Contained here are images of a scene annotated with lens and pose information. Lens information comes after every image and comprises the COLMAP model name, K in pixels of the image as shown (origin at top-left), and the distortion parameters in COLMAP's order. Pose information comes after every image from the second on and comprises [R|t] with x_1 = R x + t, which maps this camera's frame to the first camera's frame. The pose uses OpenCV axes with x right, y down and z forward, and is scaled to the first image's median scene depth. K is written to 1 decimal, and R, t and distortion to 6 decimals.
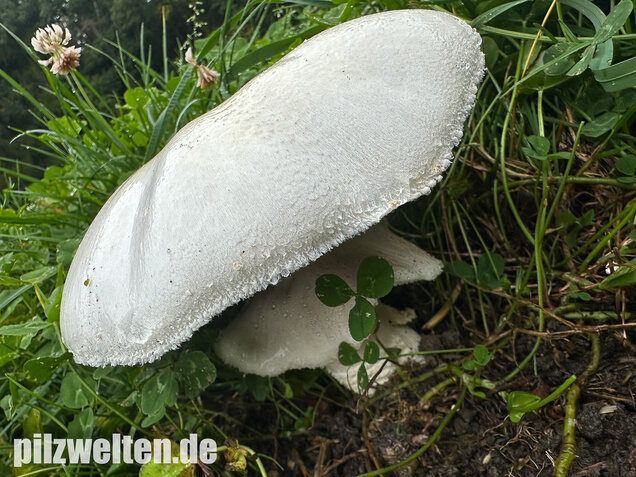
lens RADIAL K [[464.7, 0, 299.4], [0, 464.7, 275.2], [0, 0, 1]] dist [-0.006849, 0.005019]
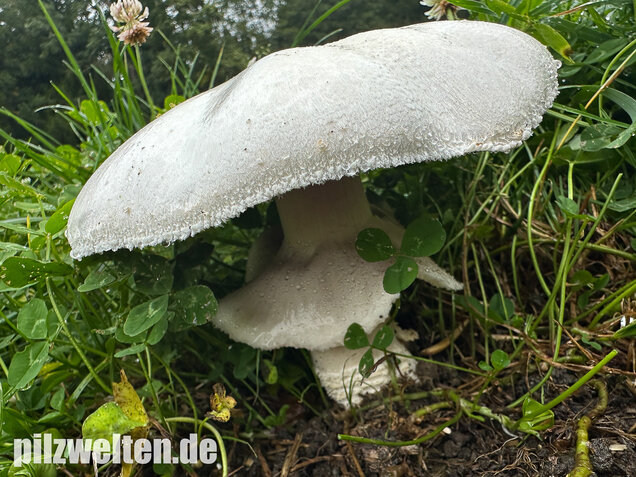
lens RADIAL K [[464.7, 0, 302.9], [0, 464.7, 270.5], [0, 0, 1]] dist [-0.006849, 0.005019]
pose [[0.956773, 0.284225, 0.061662, -0.091746], [-0.265905, 0.940753, -0.210422, 0.260262], [-0.117816, 0.184930, 0.975664, 0.066205]]
